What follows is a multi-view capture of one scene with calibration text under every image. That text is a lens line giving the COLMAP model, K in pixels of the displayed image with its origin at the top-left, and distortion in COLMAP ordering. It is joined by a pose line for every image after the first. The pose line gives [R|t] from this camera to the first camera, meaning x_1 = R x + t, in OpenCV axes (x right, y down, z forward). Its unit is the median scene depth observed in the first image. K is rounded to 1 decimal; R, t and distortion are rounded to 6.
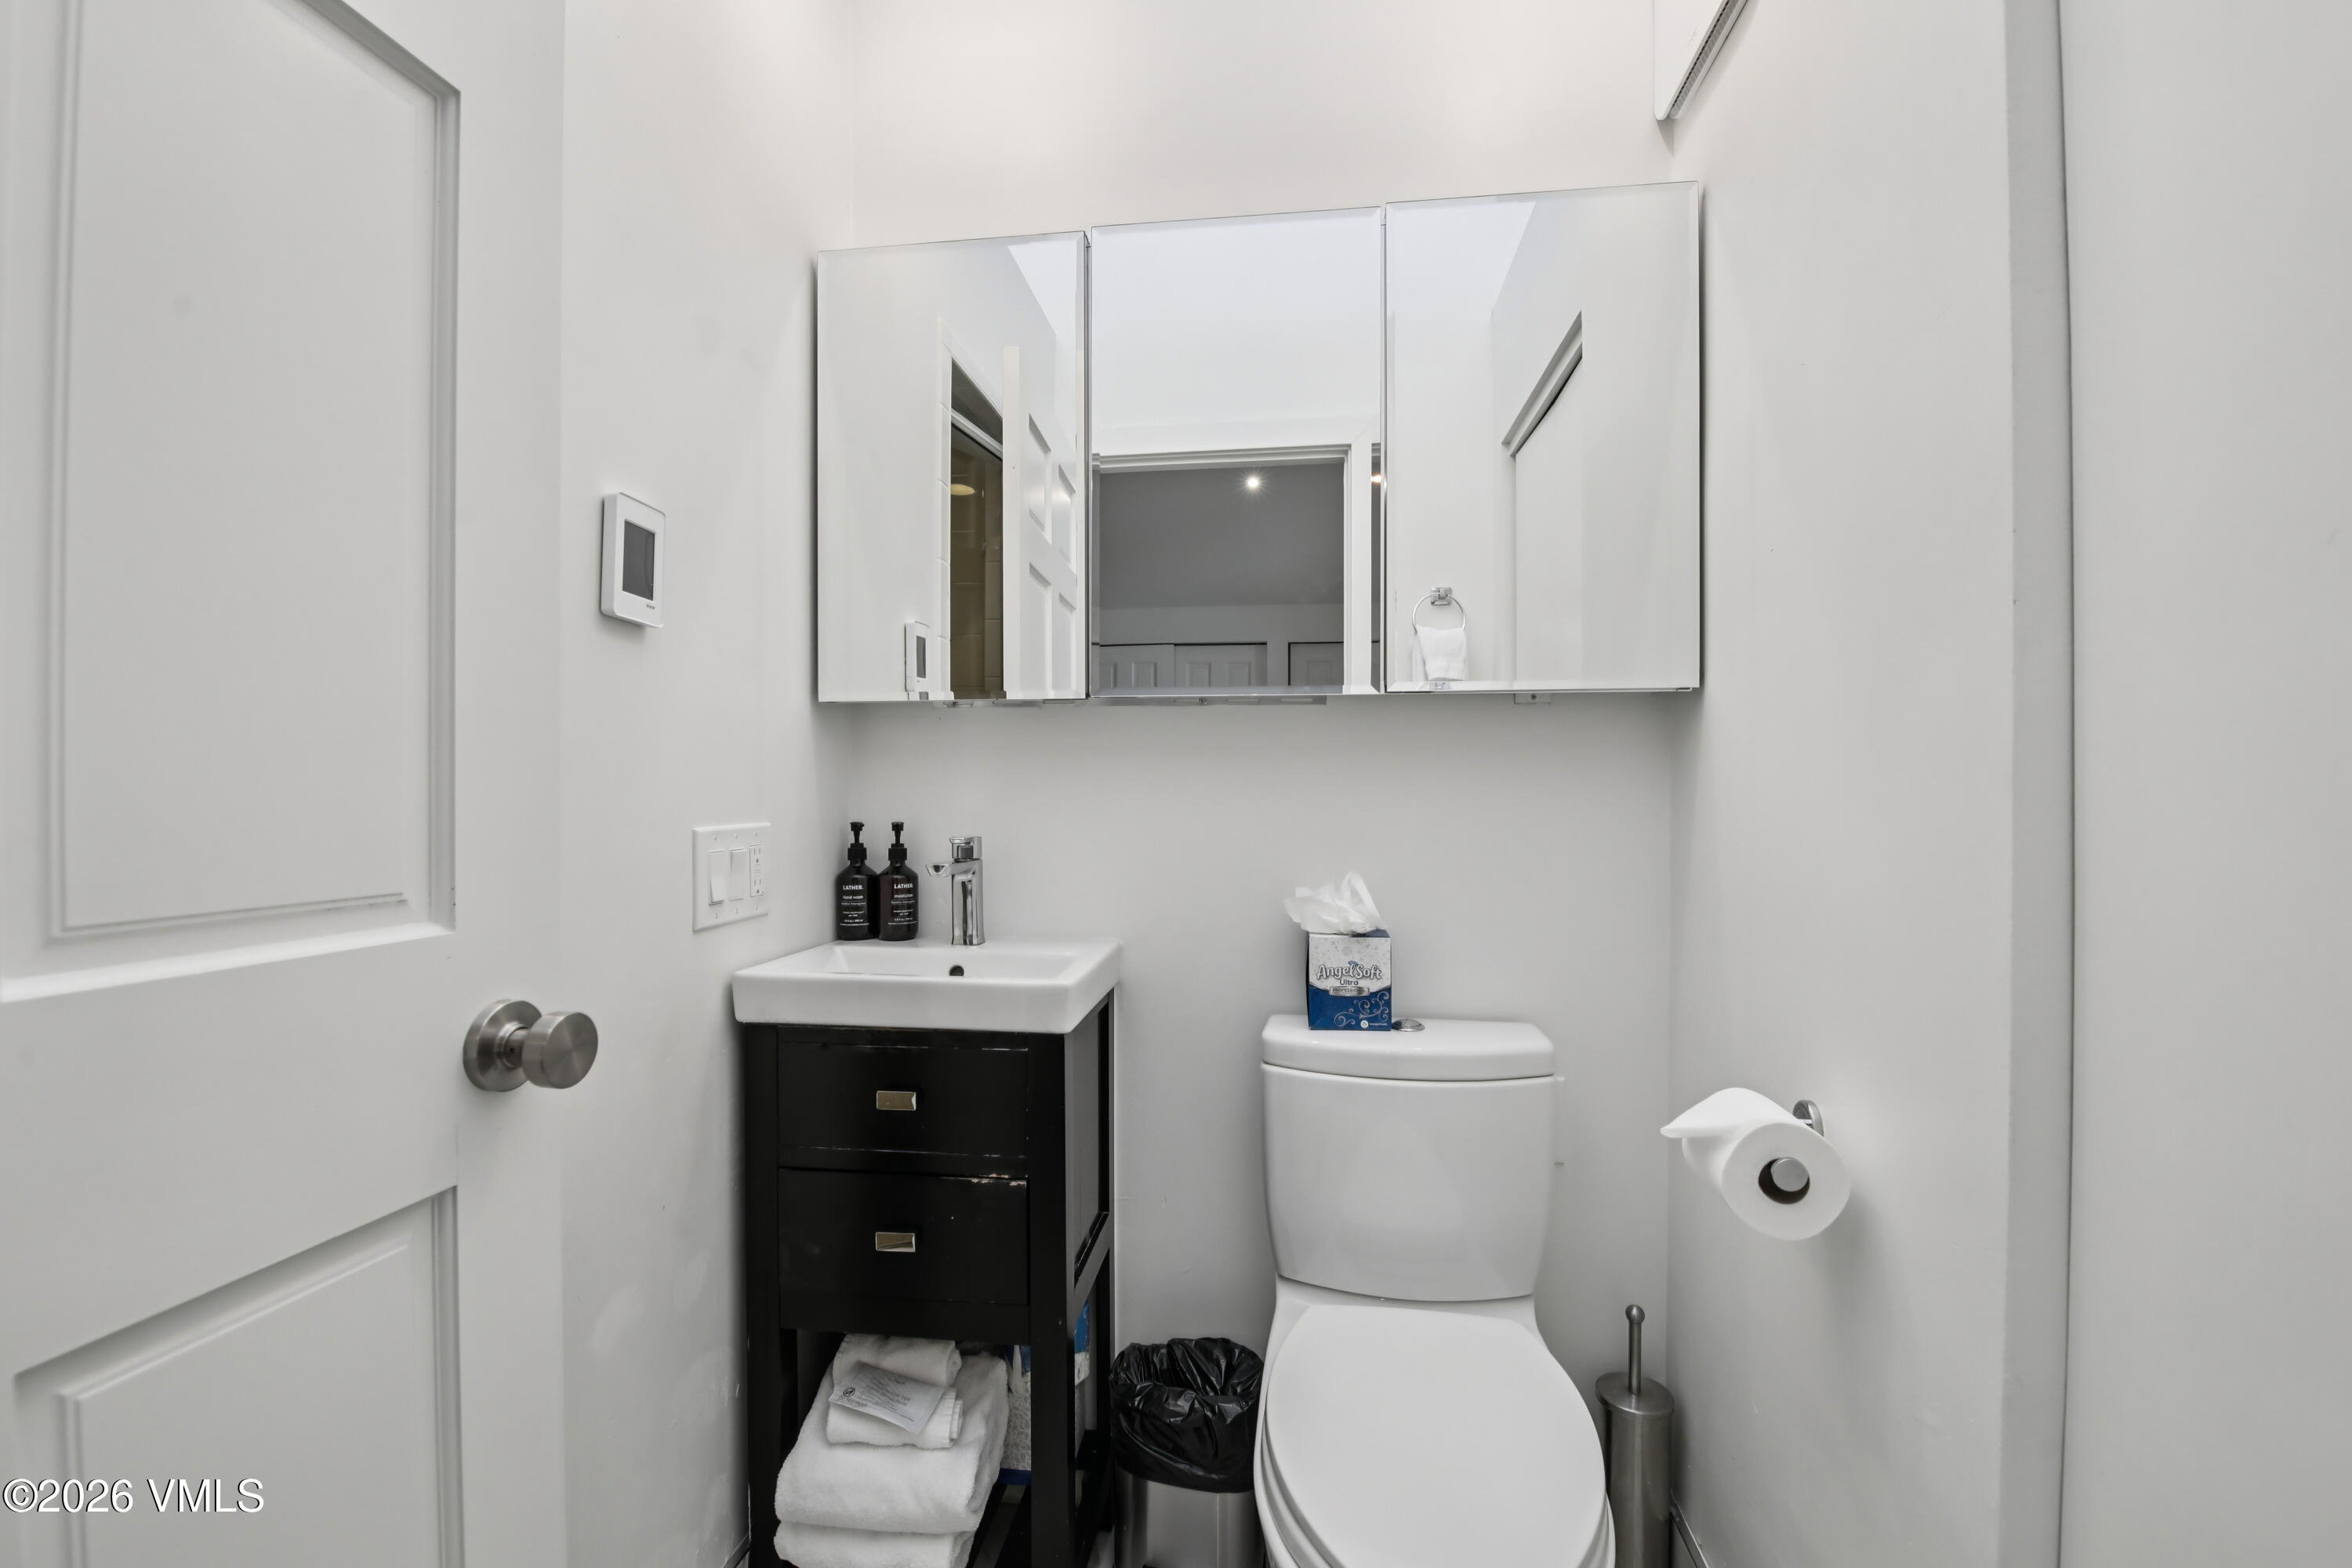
lens RADIAL K [[999.6, 0, 1176.0], [0, 999.6, 784.0], [0, 0, 1]] dist [-0.000333, -0.000025]
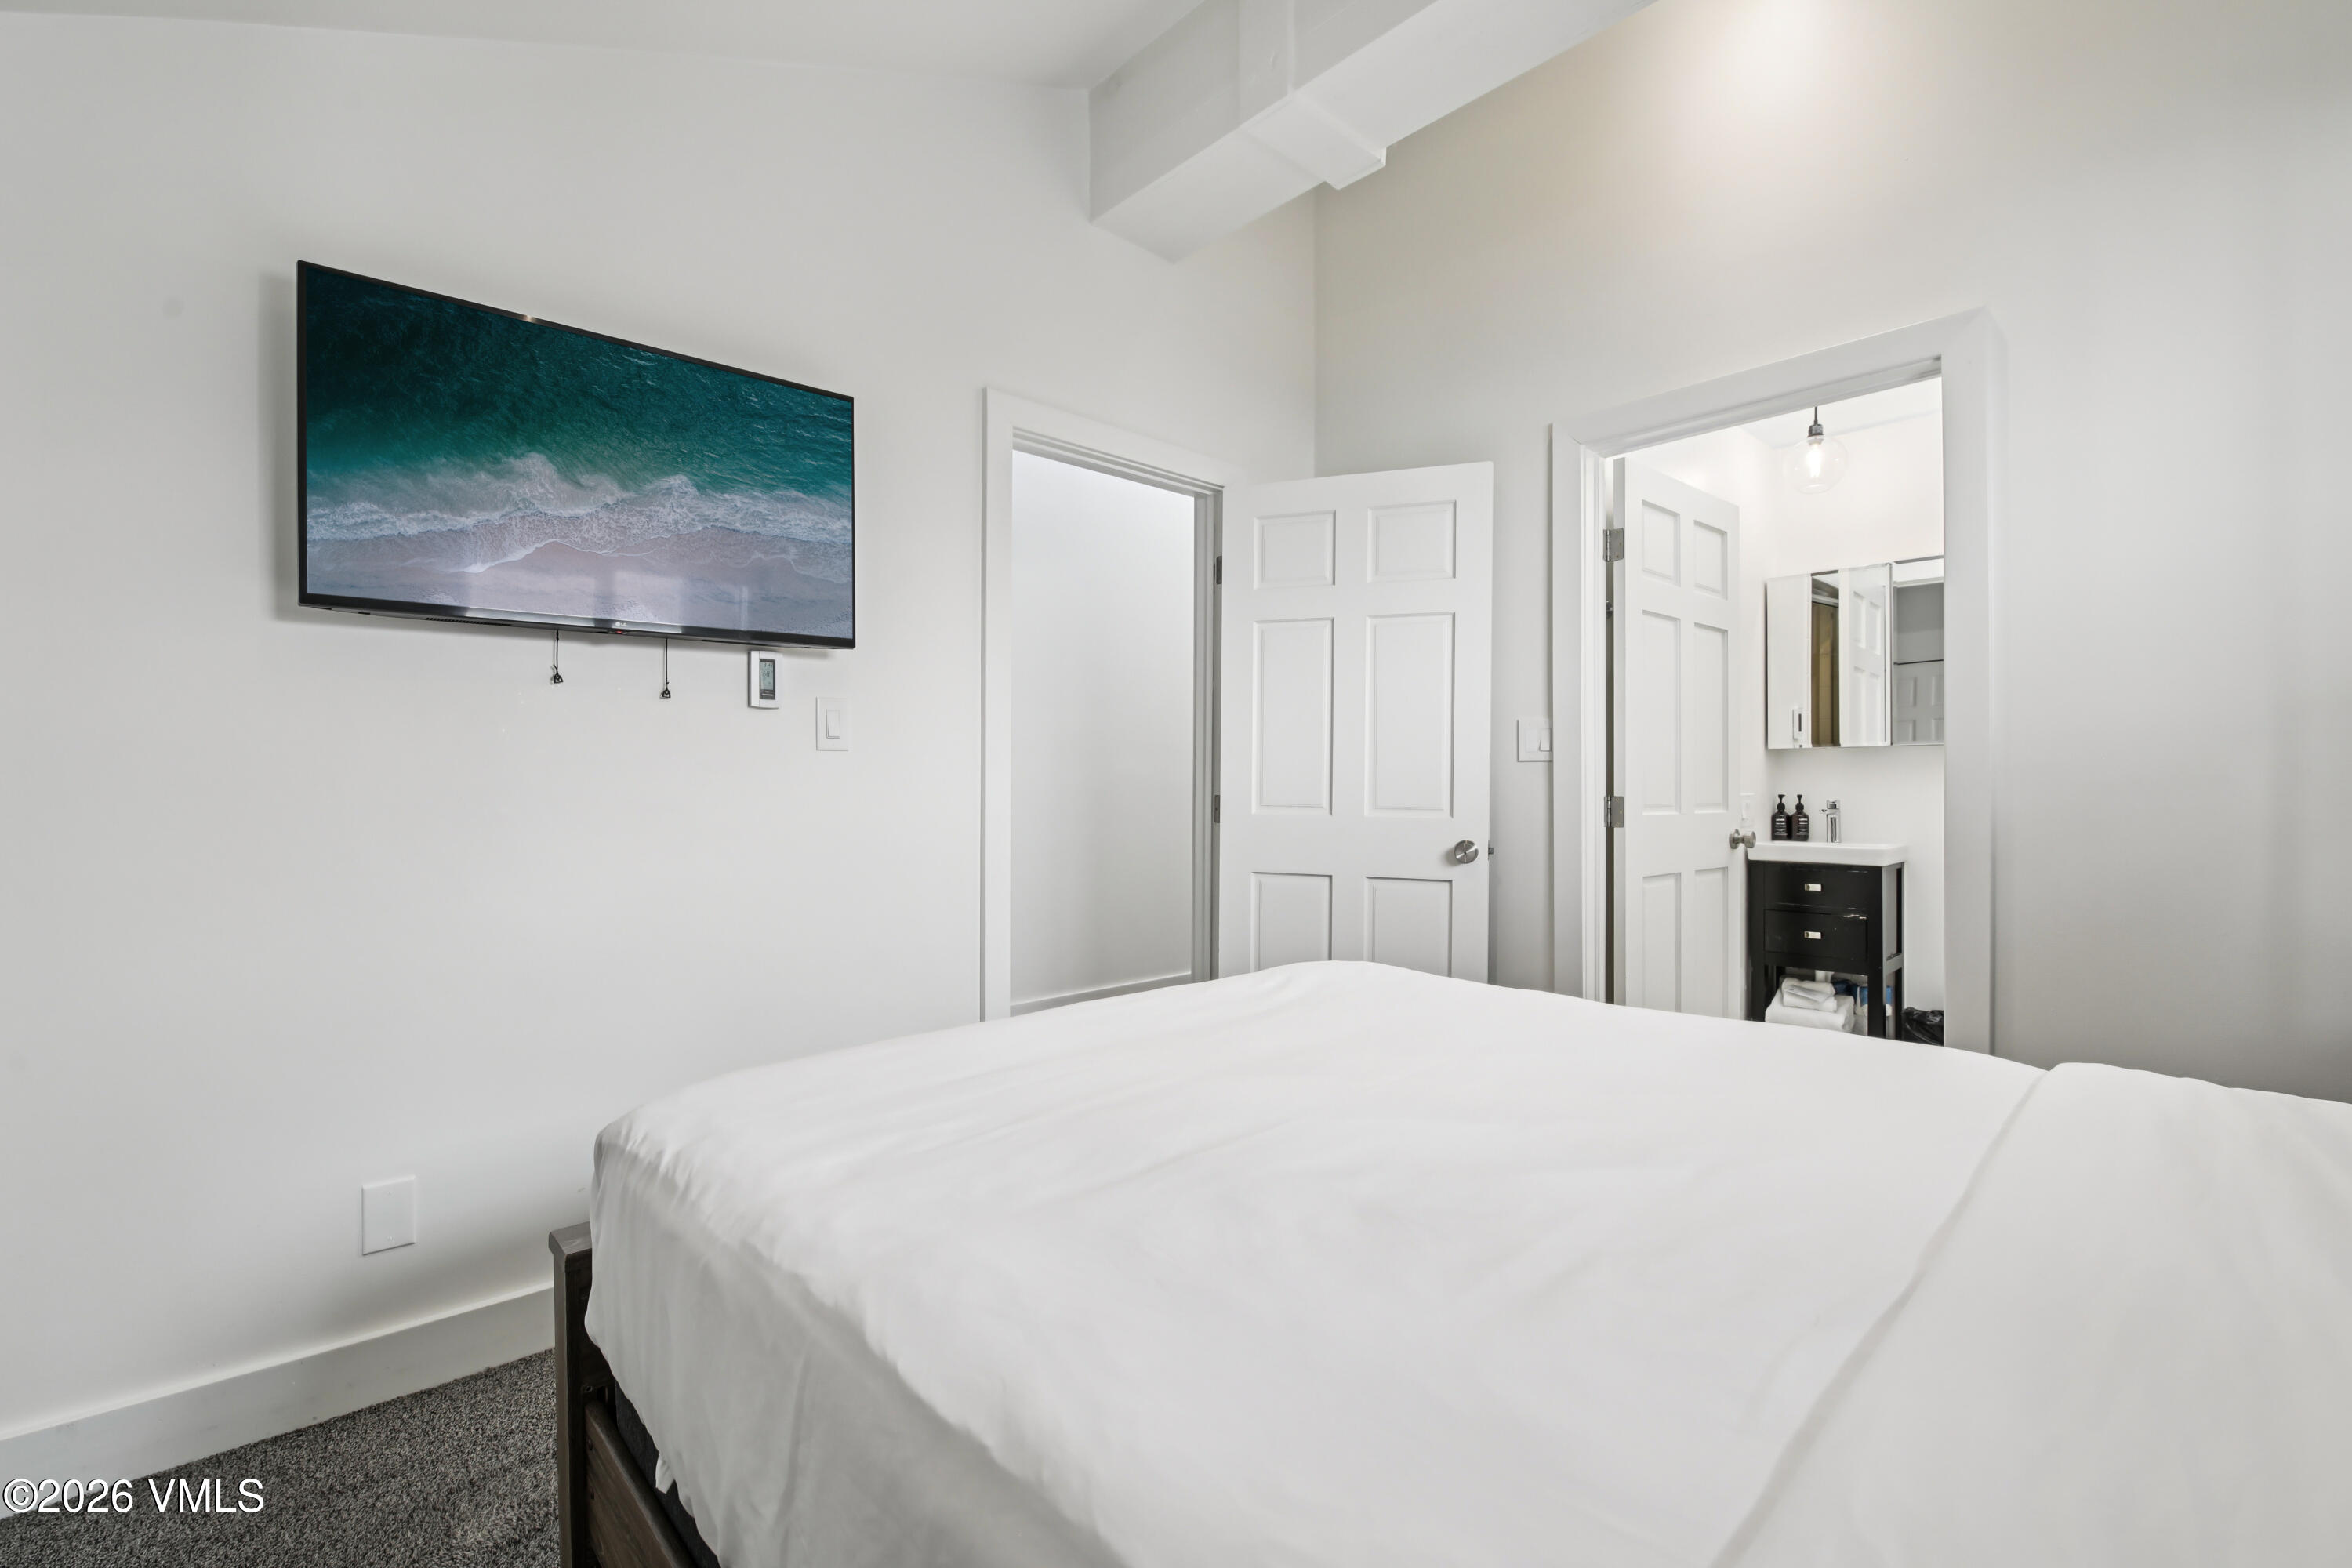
lens RADIAL K [[1019.1, 0, 1176.0], [0, 1019.1, 784.0], [0, 0, 1]] dist [-0.000219, -0.000061]
pose [[0.768082, -0.001006, -0.640350, 0.169507], [0.002909, 0.999994, 0.001919, 0.001697], [0.640344, -0.003337, 0.768081, -2.101704]]
